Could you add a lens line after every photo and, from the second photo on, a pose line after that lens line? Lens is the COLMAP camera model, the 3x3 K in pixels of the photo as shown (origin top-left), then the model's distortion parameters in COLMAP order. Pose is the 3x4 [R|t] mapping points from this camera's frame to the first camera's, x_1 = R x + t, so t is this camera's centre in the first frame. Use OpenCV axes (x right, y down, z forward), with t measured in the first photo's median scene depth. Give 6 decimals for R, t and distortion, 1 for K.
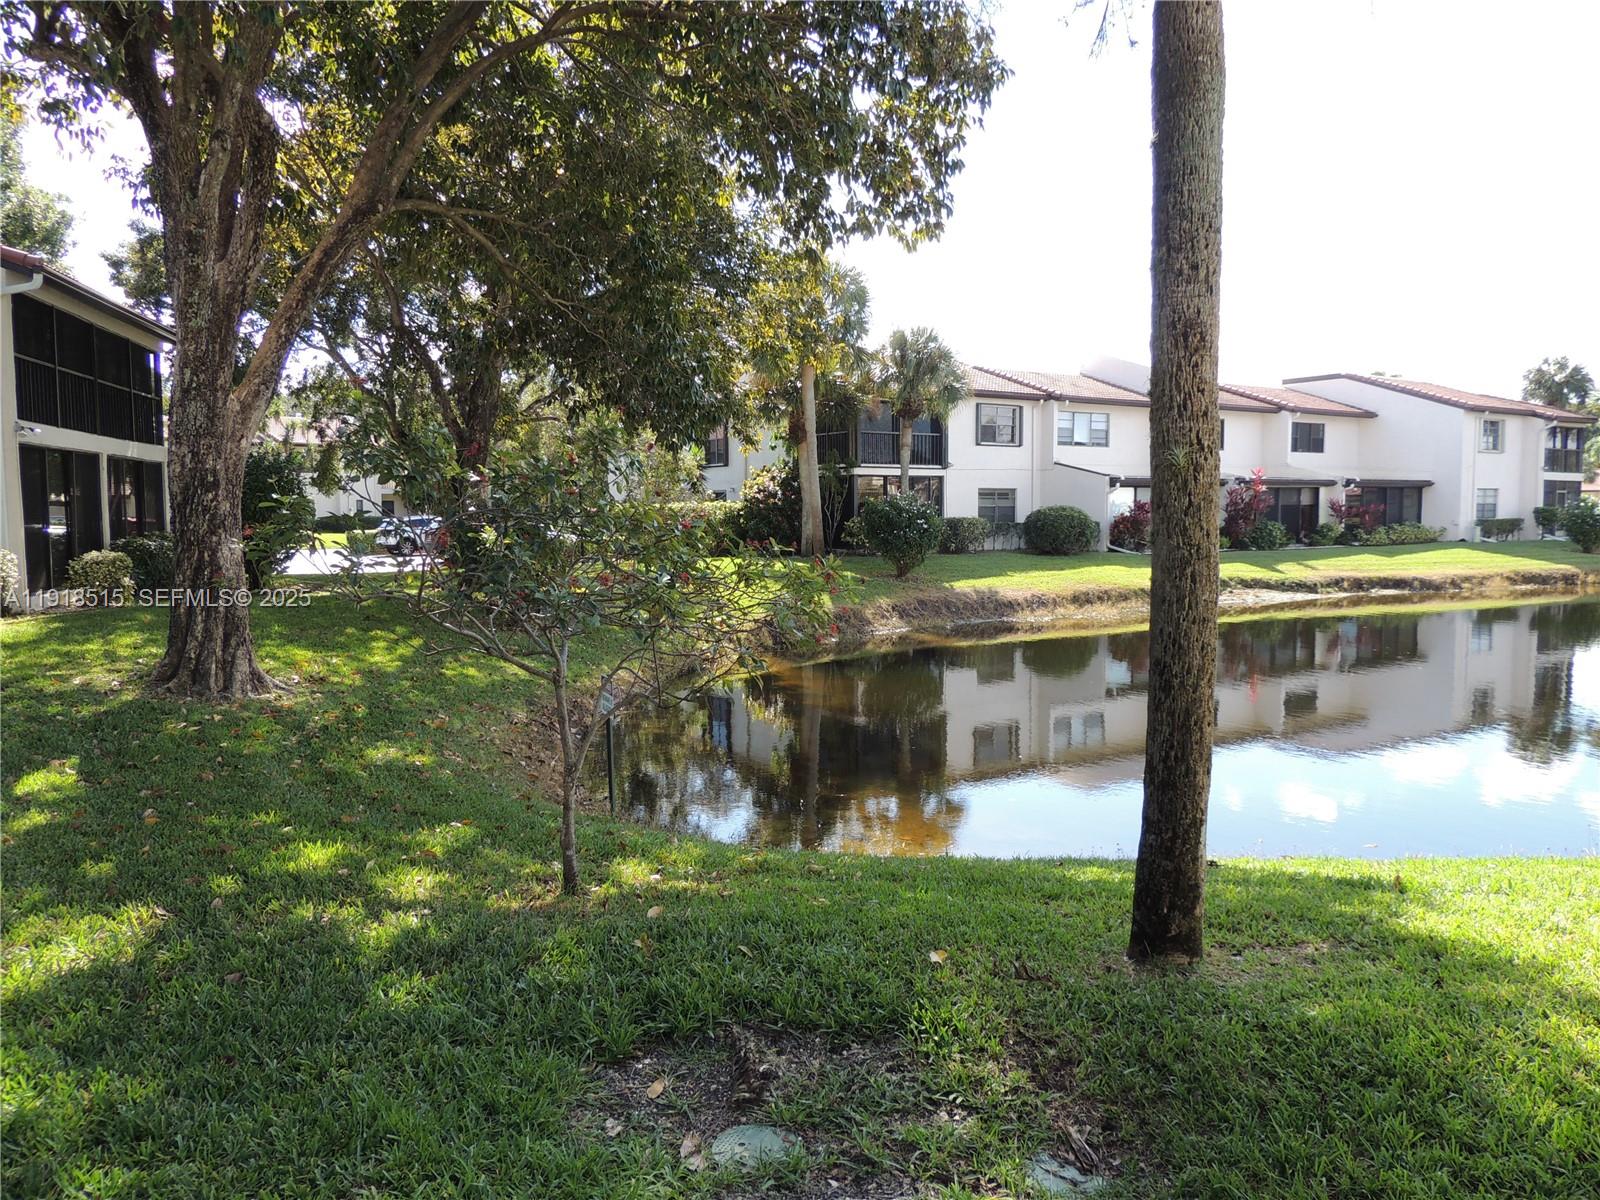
lens RADIAL K [[1148.9, 0, 800.0], [0, 1148.9, 600.0], [0, 0, 1]] dist [-0.002929, 0.004467]
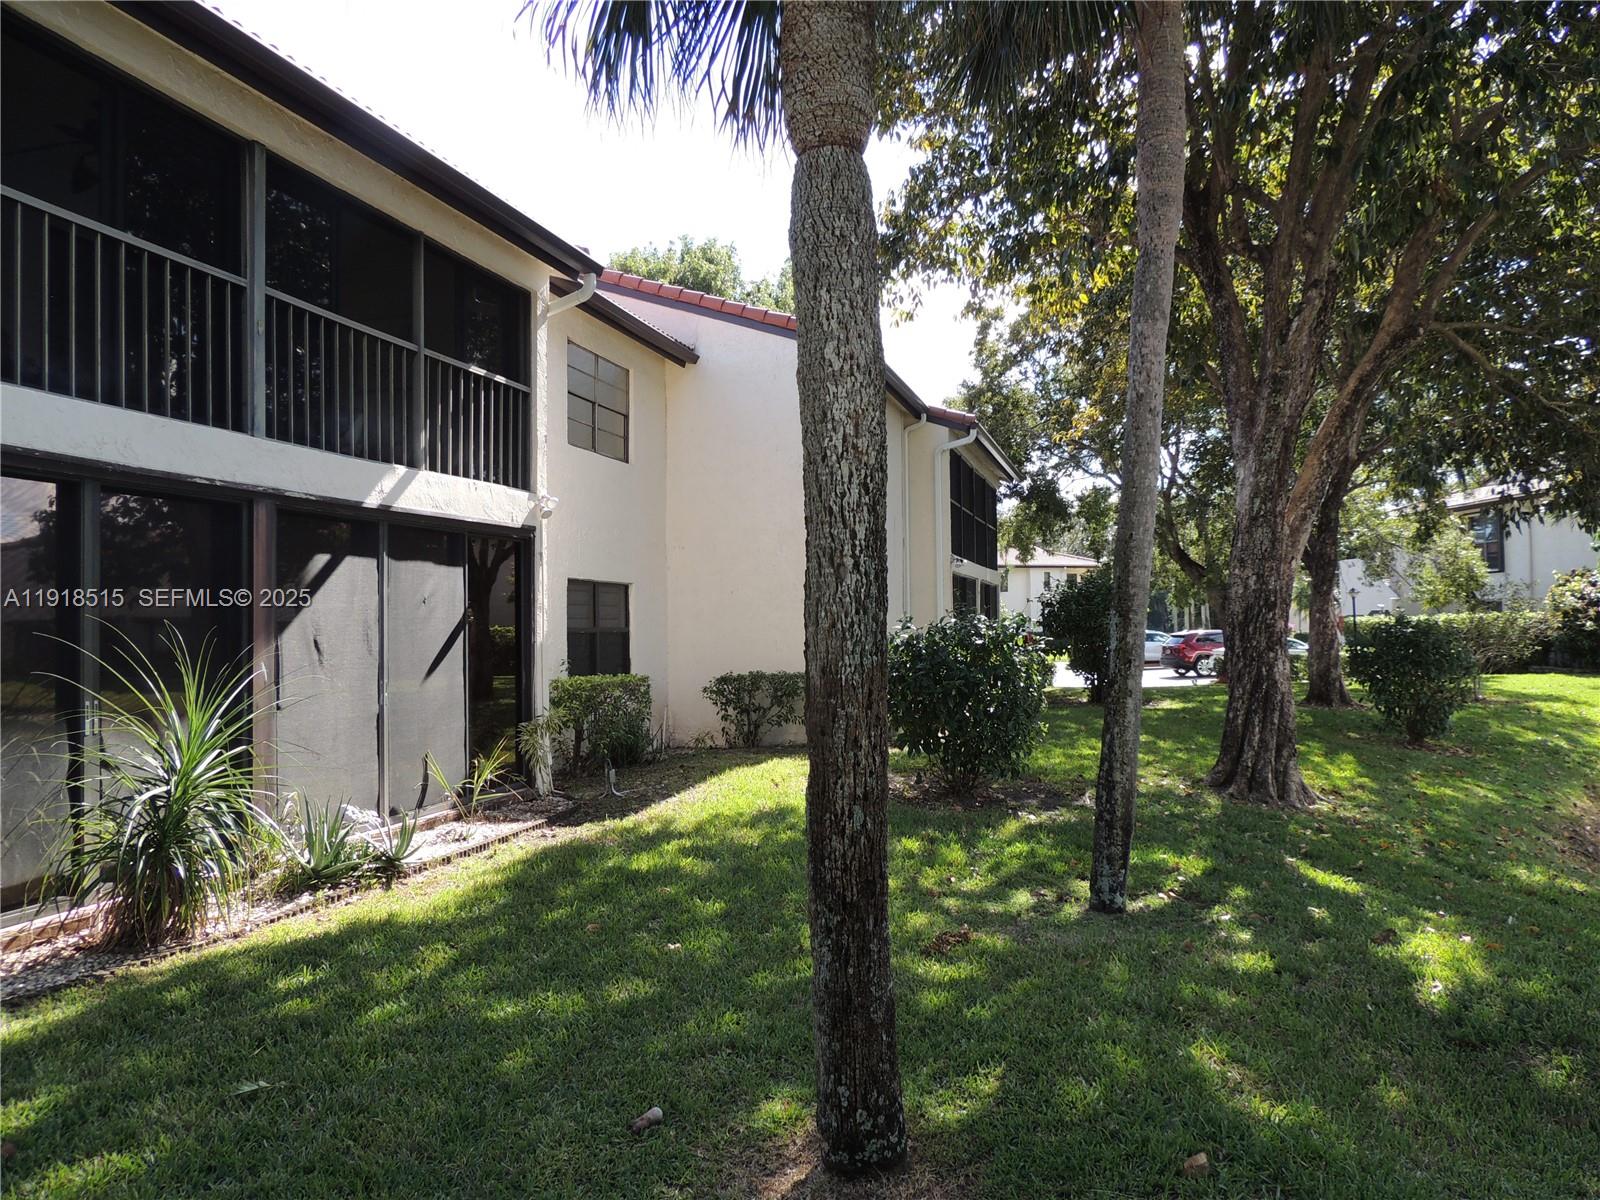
lens RADIAL K [[1146.8, 0, 797.7], [0, 1146.8, 605.9], [0, 0, 1]] dist [-0.017960, 0.003629]
pose [[0.869307, -0.021379, -0.493809, -0.355528], [-0.024273, 0.996012, -0.085851, 0.003202], [0.493675, 0.086617, 0.865322, -0.133599]]
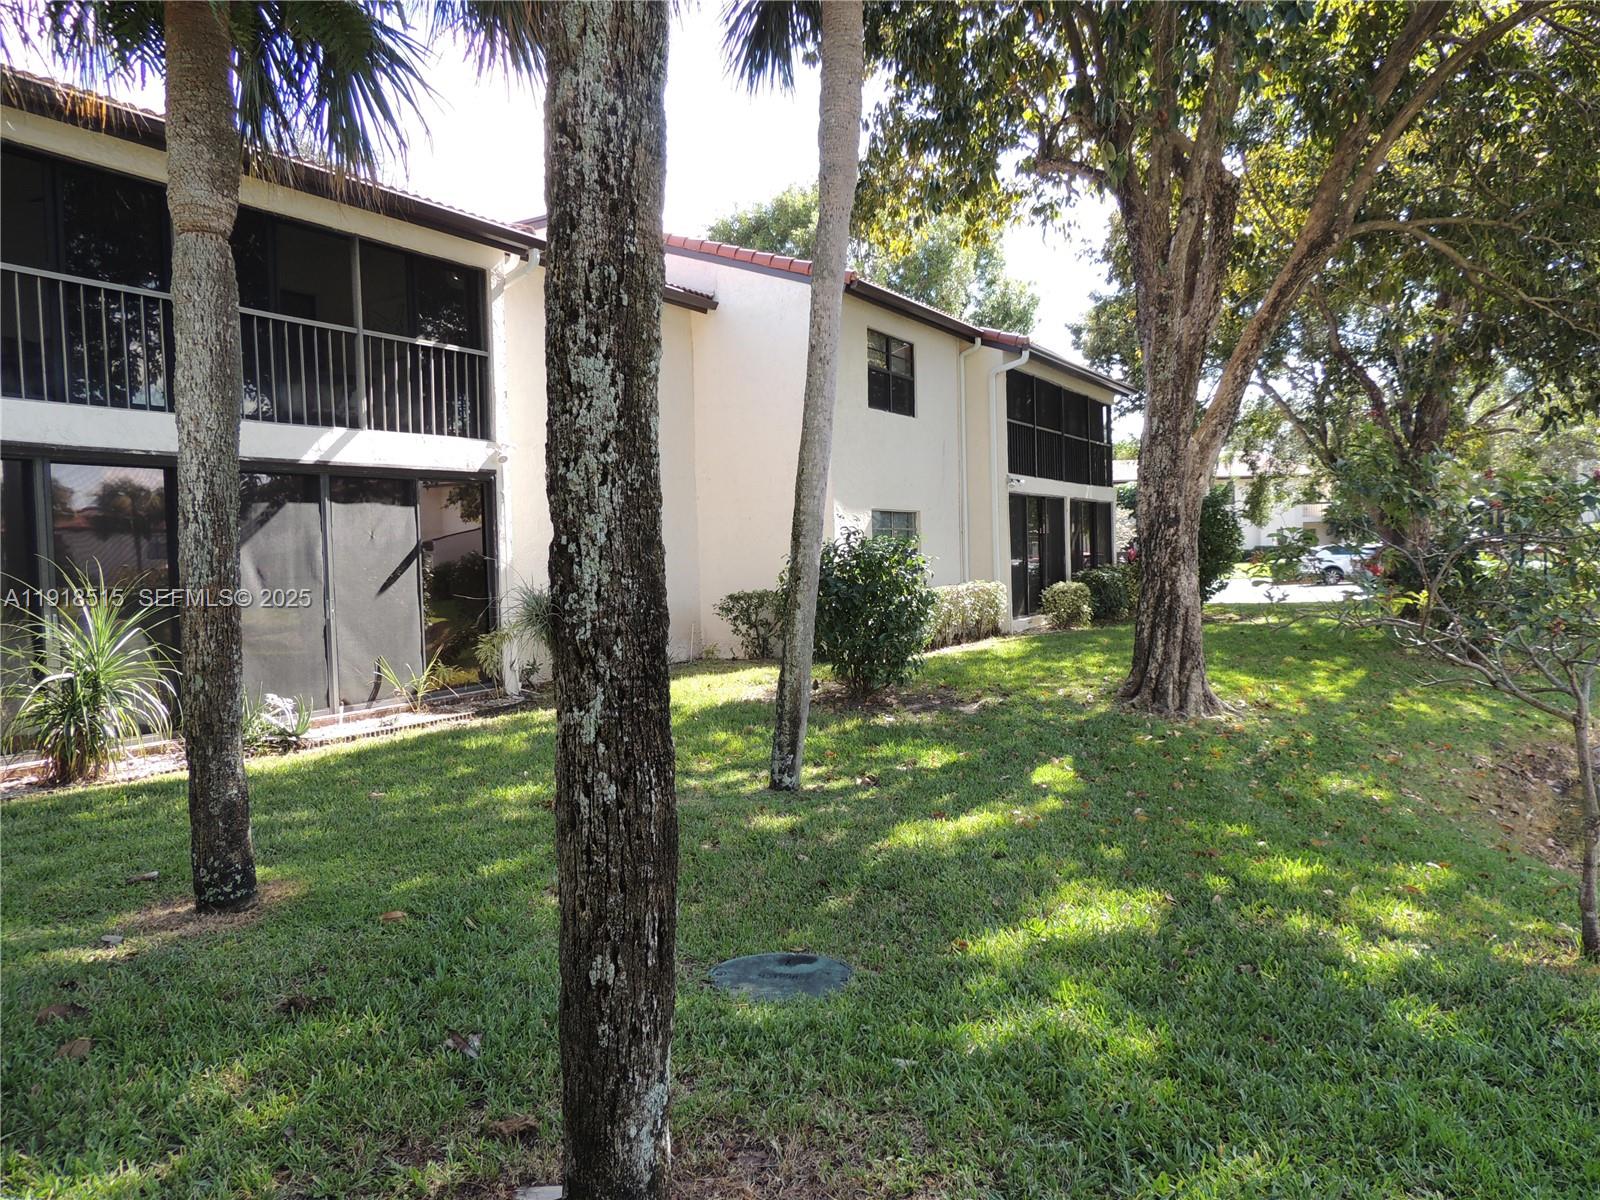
lens RADIAL K [[1146.8, 0, 797.7], [0, 1146.8, 605.9], [0, 0, 1]] dist [-0.017960, 0.003629]
pose [[0.726419, 0.008425, -0.687200, -0.020528], [-0.022400, 0.999684, -0.011421, 0.001384], [0.686887, 0.023690, 0.726378, -0.035974]]
